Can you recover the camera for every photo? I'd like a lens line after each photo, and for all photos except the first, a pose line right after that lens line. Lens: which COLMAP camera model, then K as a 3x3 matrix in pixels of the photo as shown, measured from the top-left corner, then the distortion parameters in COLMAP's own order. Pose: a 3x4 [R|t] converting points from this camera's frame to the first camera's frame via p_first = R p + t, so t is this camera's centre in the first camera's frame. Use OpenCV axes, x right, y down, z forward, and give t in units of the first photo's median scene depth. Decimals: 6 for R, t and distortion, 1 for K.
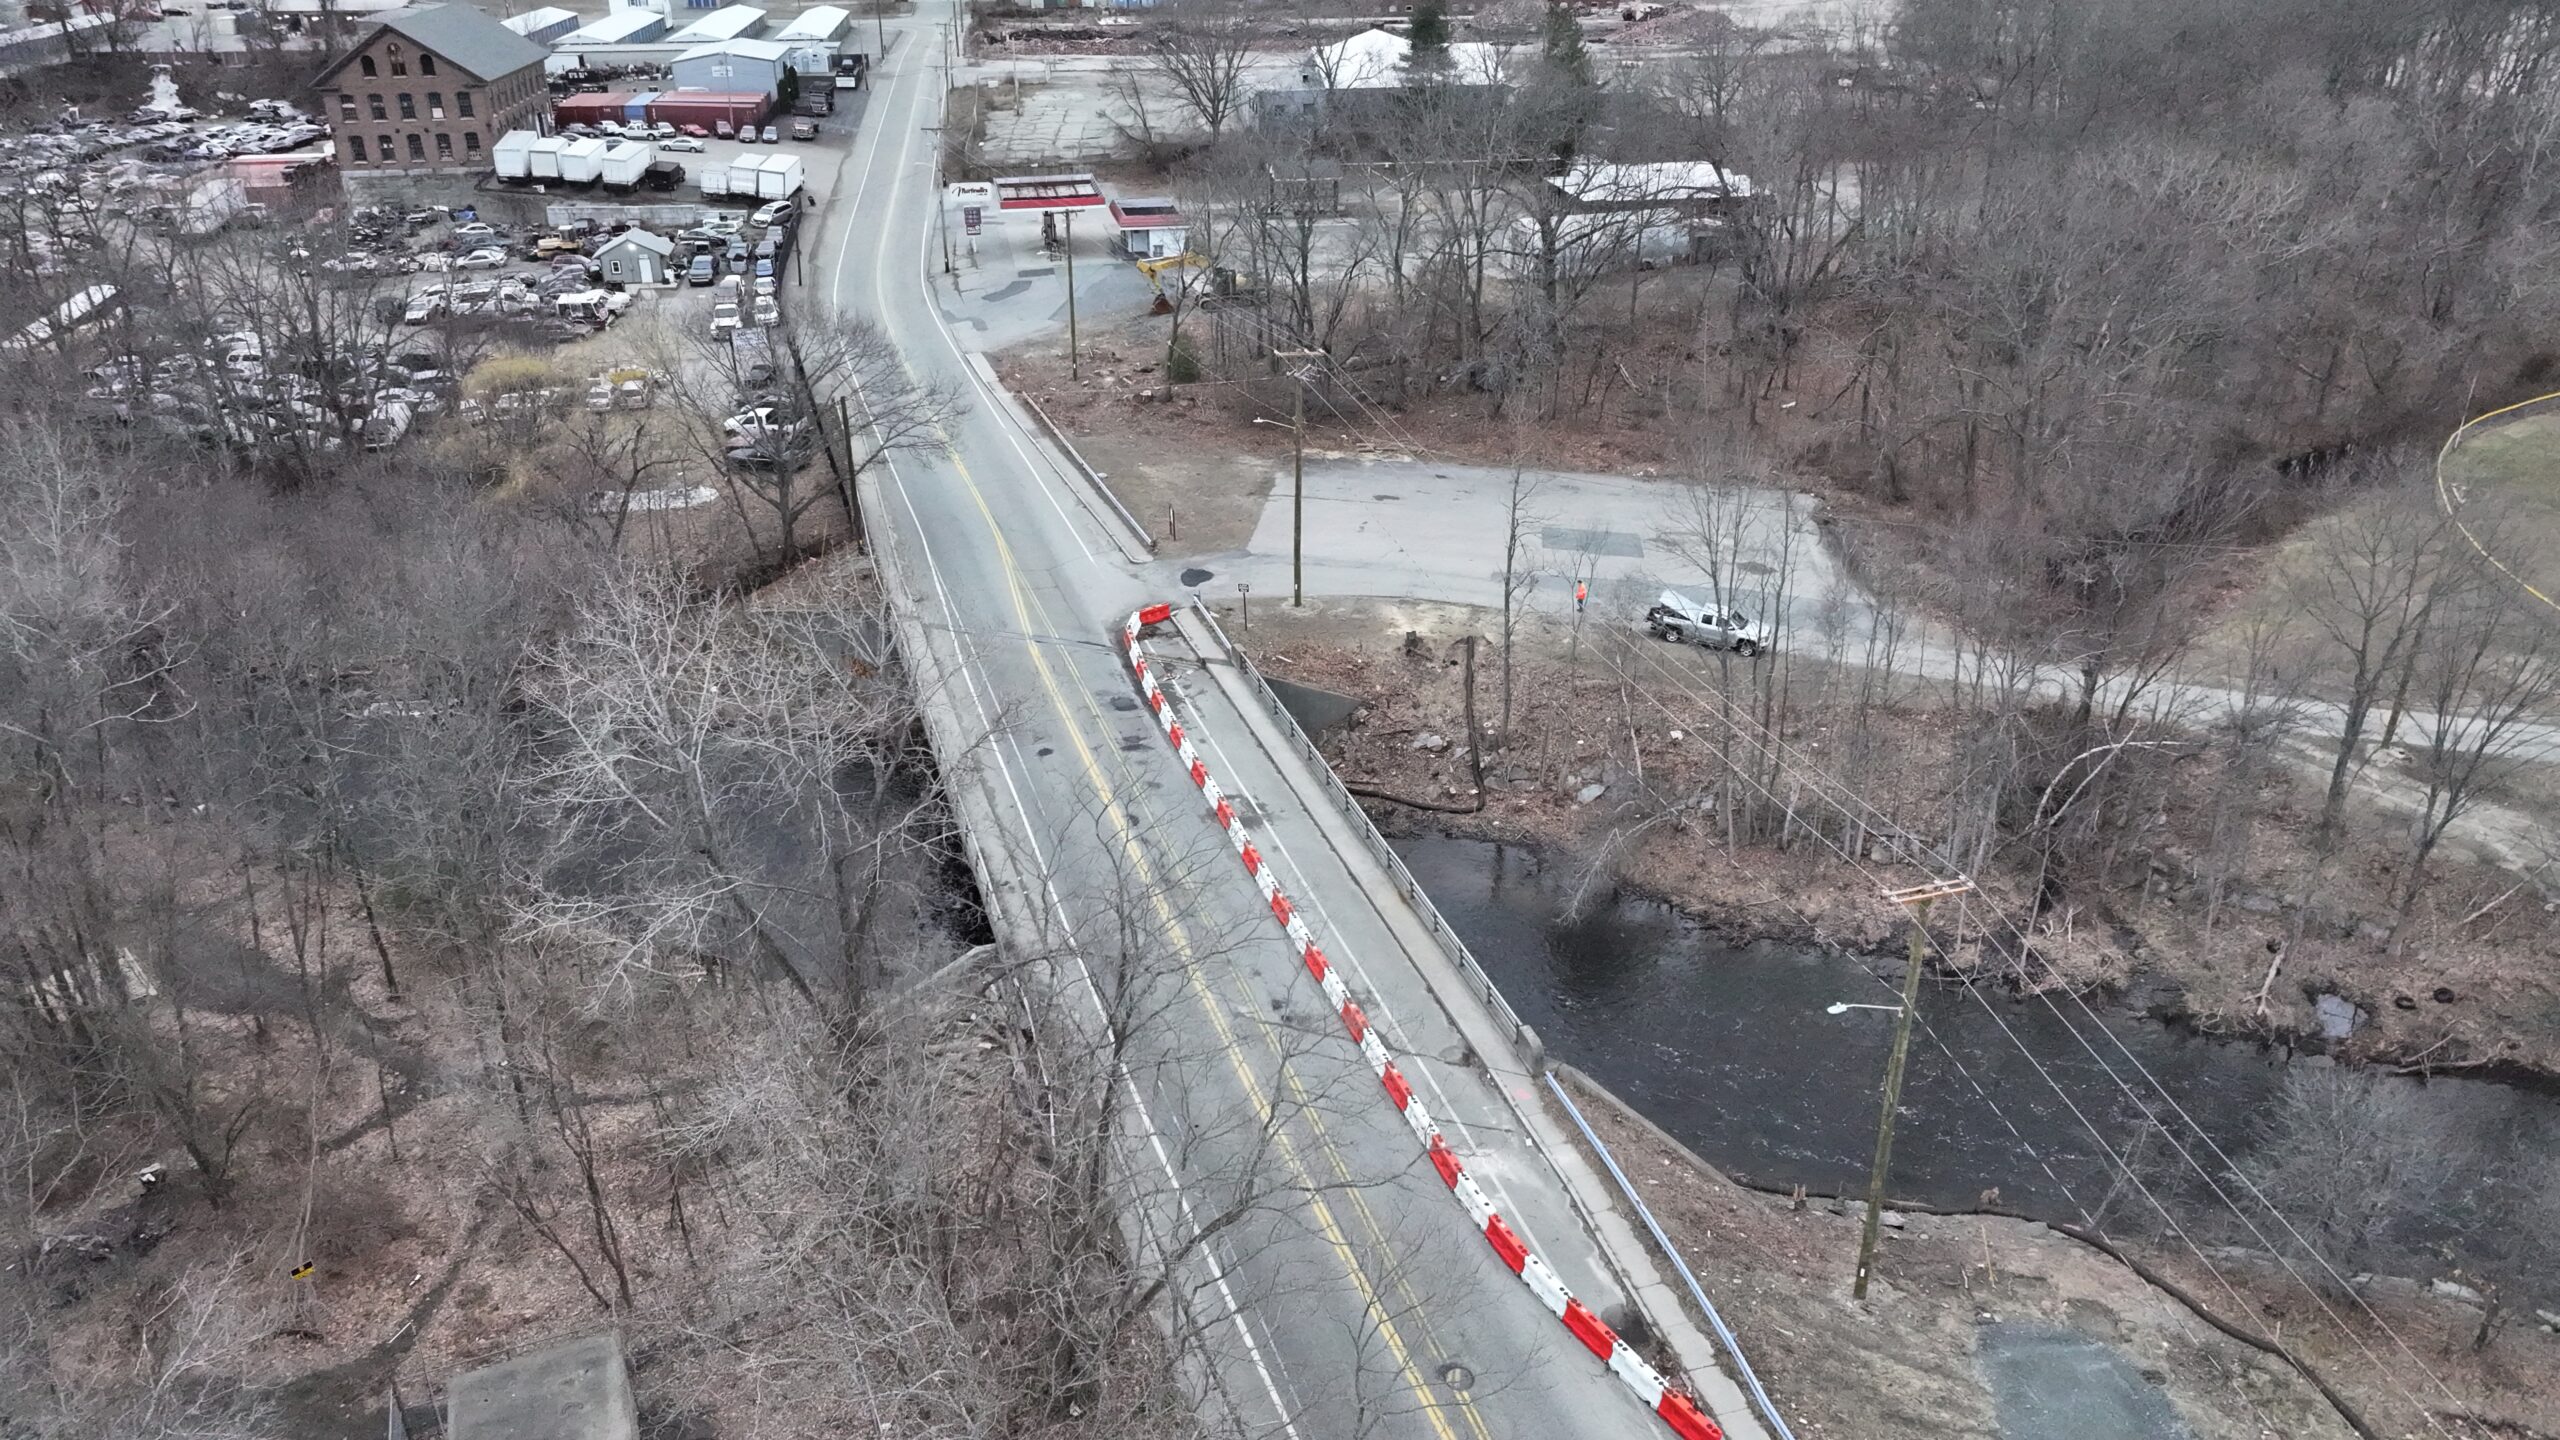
lens RADIAL K [[1800.6, 0, 1289.3], [0, 1800.6, 715.2], [0, 0, 1]] dist [0.004791, 0.007275]
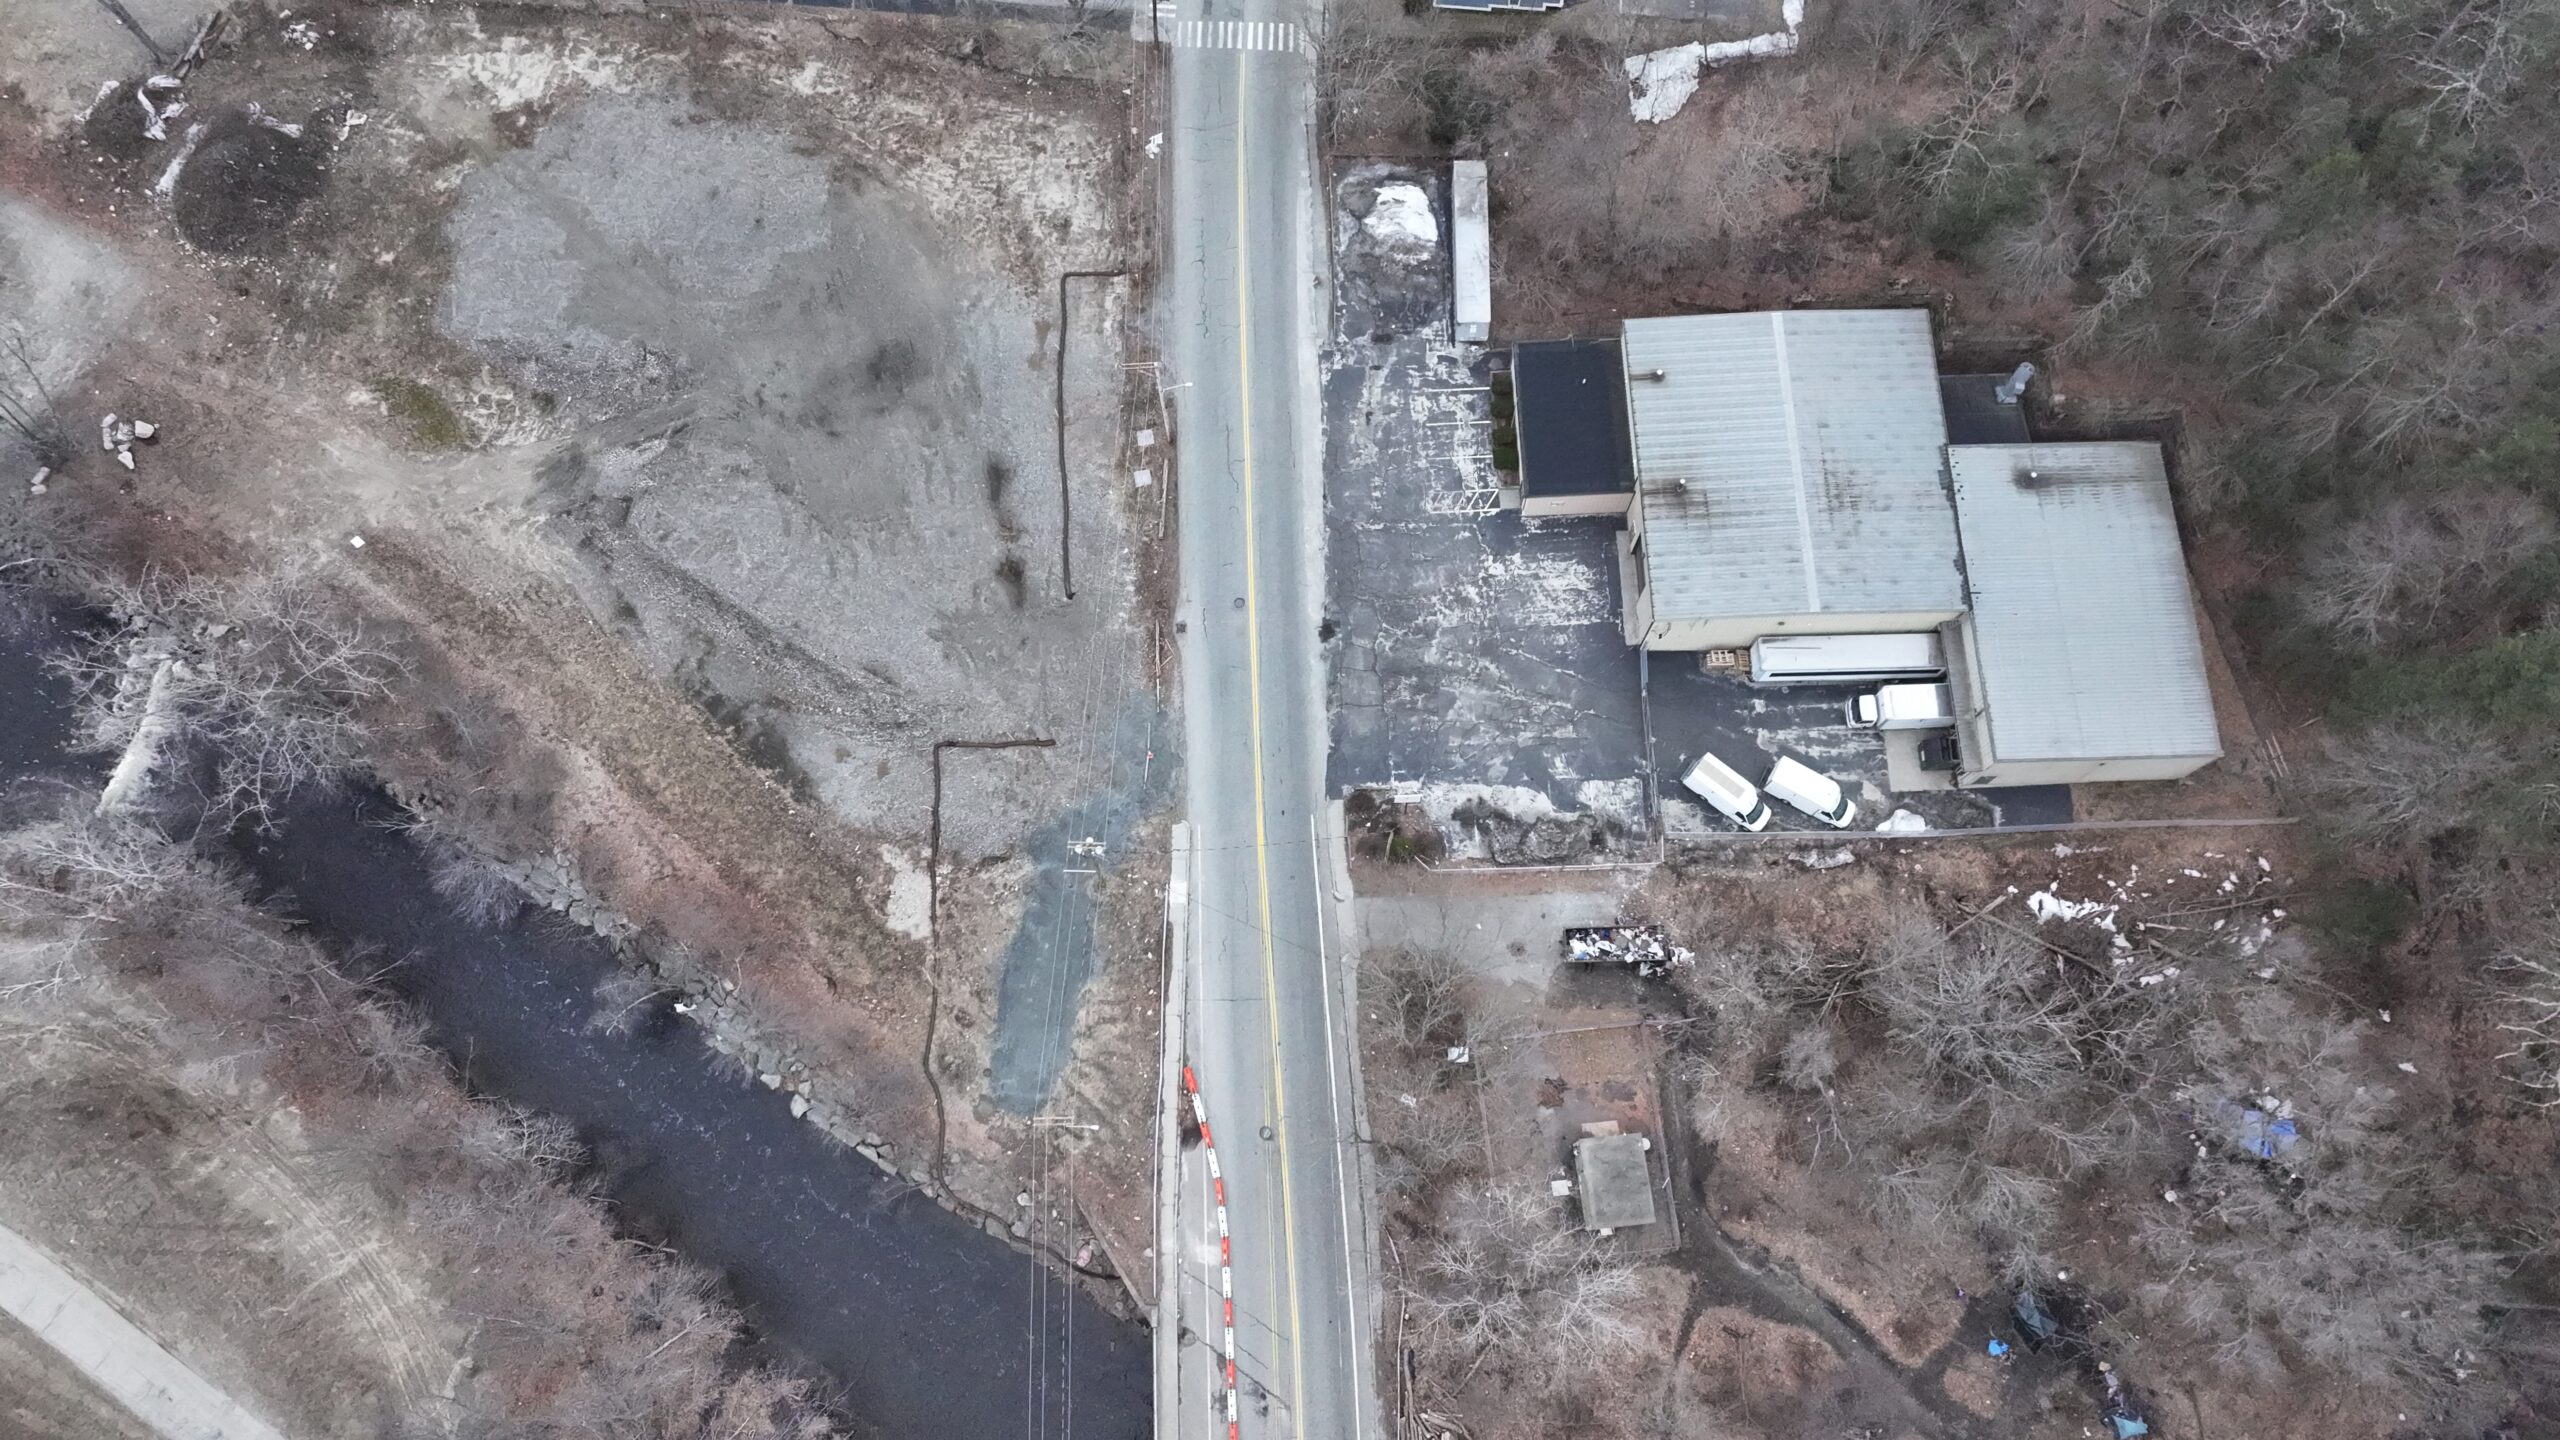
lens RADIAL K [[1803.0, 0, 1288.3], [0, 1803.0, 716.0], [0, 0, 1]] dist [-0.007096, 0.021379]
pose [[-0.958501, -0.267765, 0.097867, -0.012679], [0.133253, -0.117309, 0.984115, -0.993819], [-0.252031, 0.956316, 0.148121, 0.034405]]
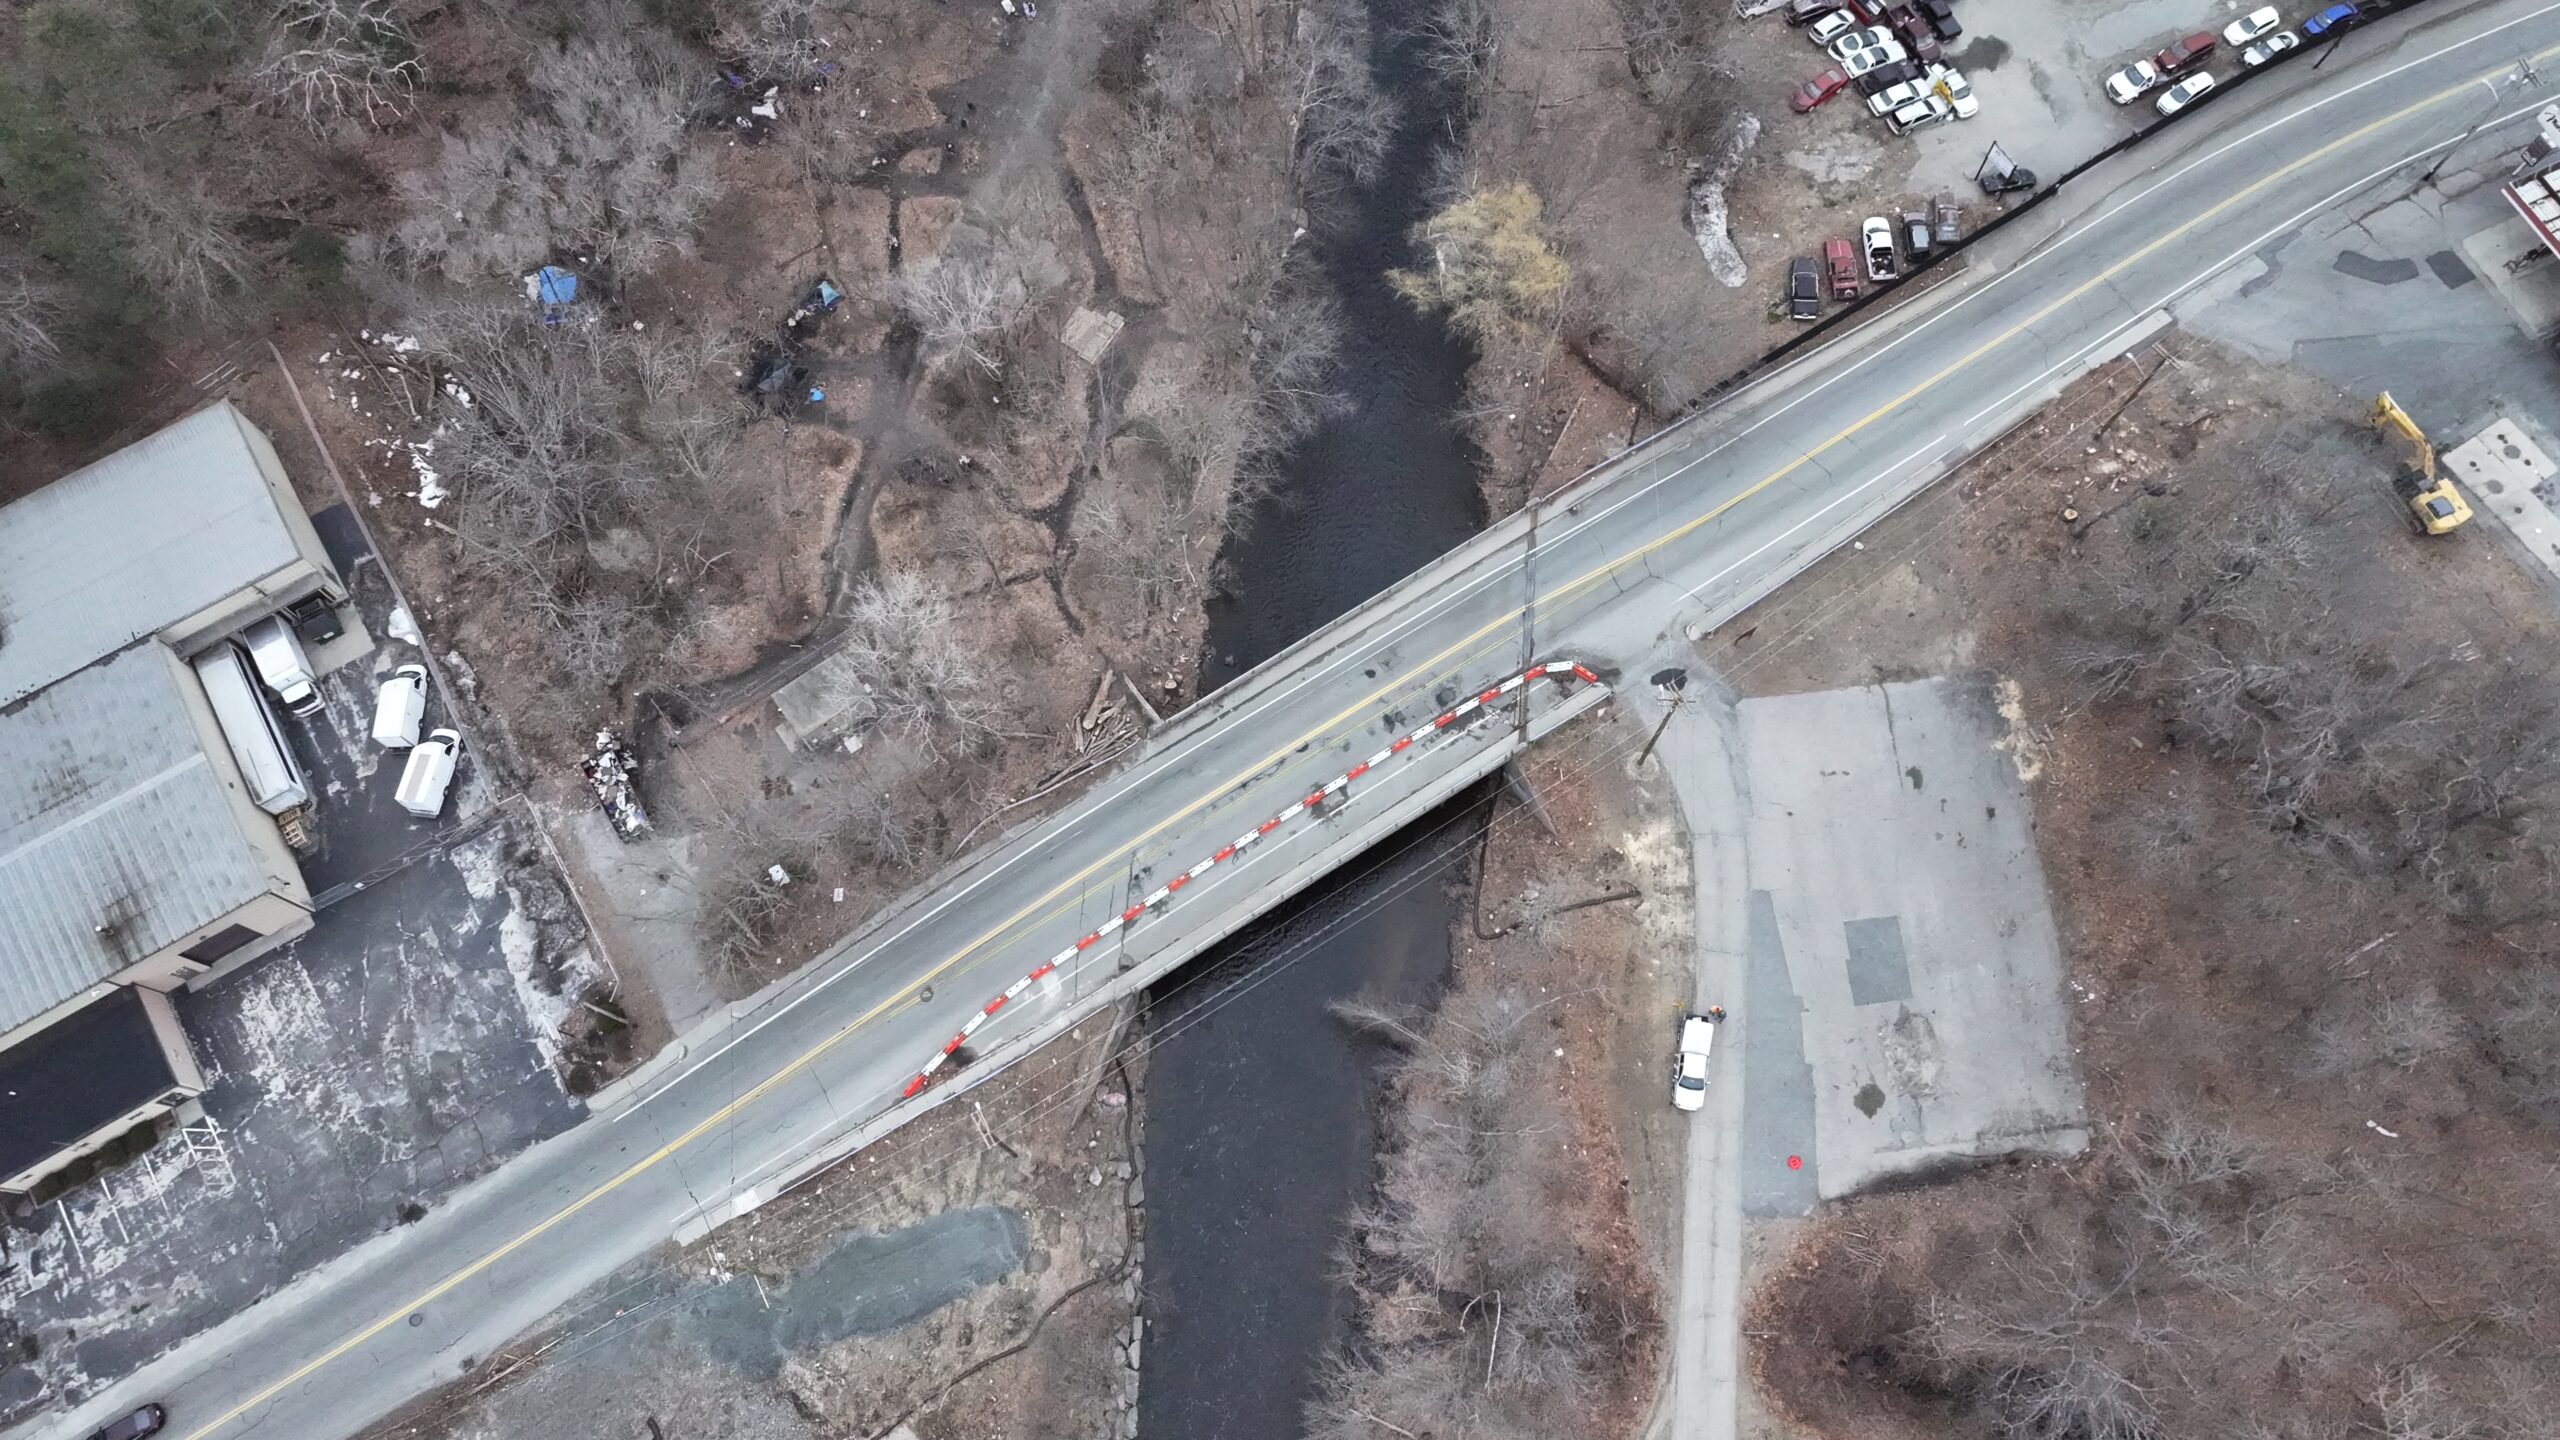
lens RADIAL K [[1809.7, 0, 1287.5], [0, 1809.7, 710.9], [0, 0, 1]] dist [0.000498, 0.013727]
pose [[0.237976, 0.913090, -0.331111, 0.344886], [-0.416757, 0.403922, 0.814347, -1.040961], [0.877315, -0.055802, 0.476660, 0.120079]]
